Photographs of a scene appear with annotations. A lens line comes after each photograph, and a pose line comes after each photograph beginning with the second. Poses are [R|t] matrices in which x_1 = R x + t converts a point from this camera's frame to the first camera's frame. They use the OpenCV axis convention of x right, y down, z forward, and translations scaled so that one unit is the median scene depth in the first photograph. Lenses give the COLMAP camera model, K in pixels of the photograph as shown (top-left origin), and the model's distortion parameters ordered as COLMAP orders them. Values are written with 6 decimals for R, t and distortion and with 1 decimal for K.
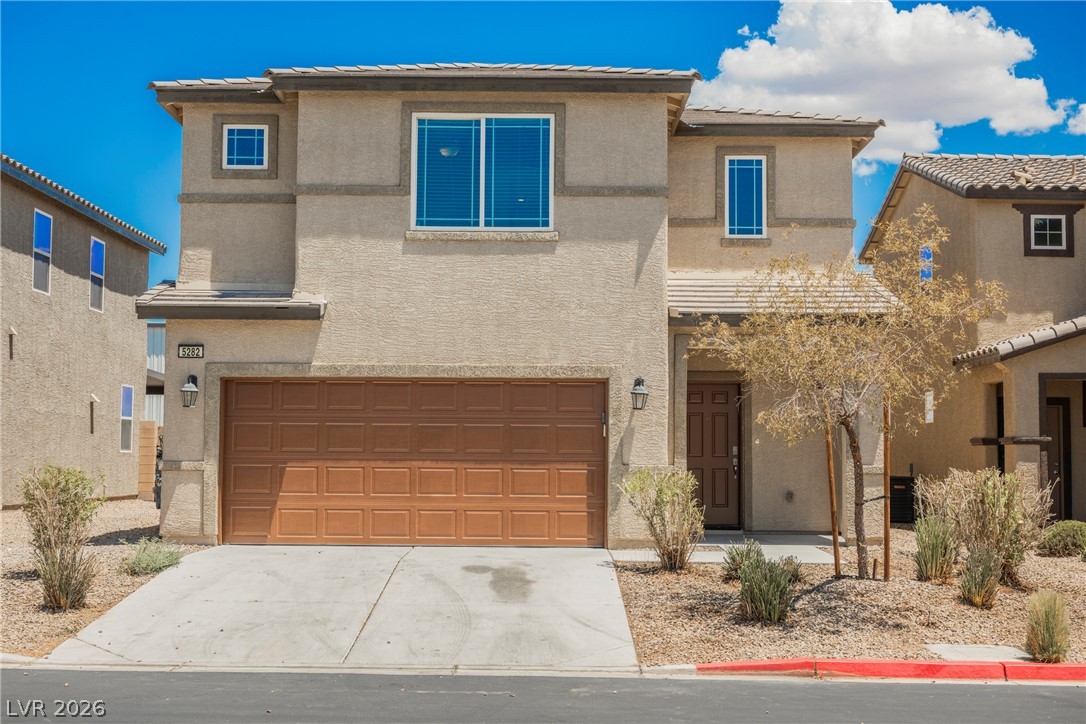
lens RADIAL K [[1375.9, 0, 543.1], [0, 1375.9, 362.1], [0, 0, 1]] dist [-0.011285, 0.000000]
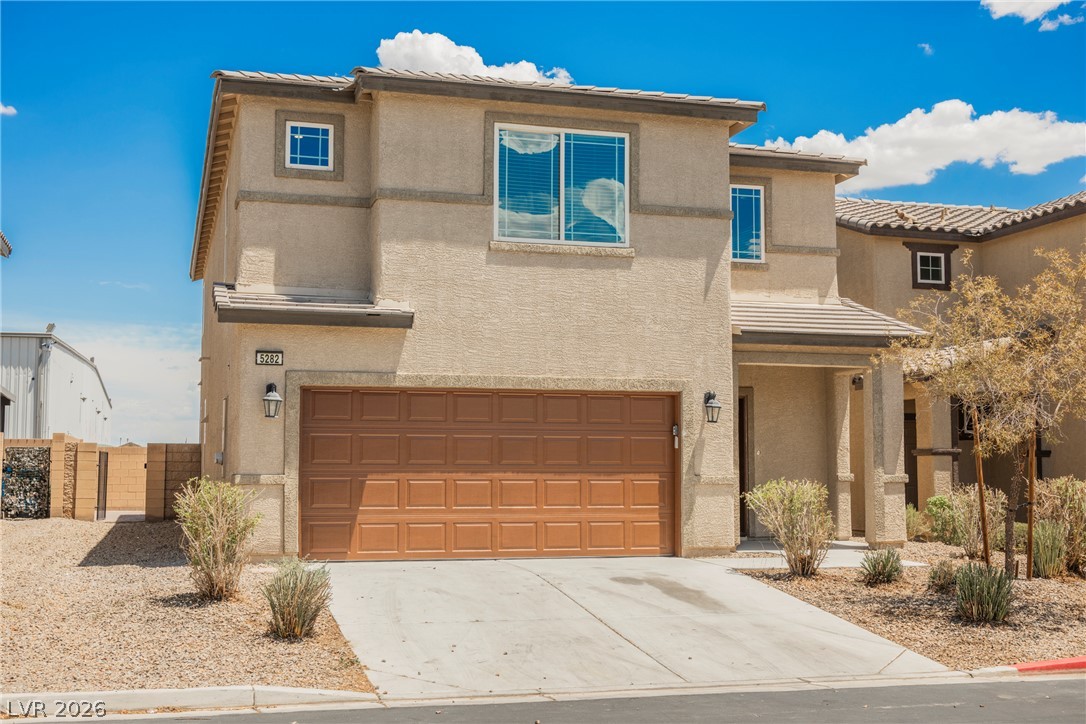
lens RADIAL K [[1282.5, 0, 543.0], [0, 1282.5, 362.0], [0, 0, 1]] dist [-0.001002, 0.000000]
pose [[0.960484, 0.018291, 0.277733, -0.317774], [-0.014351, 0.999766, -0.016214, 0.006412], [-0.277965, 0.011588, 0.960521, 0.101745]]
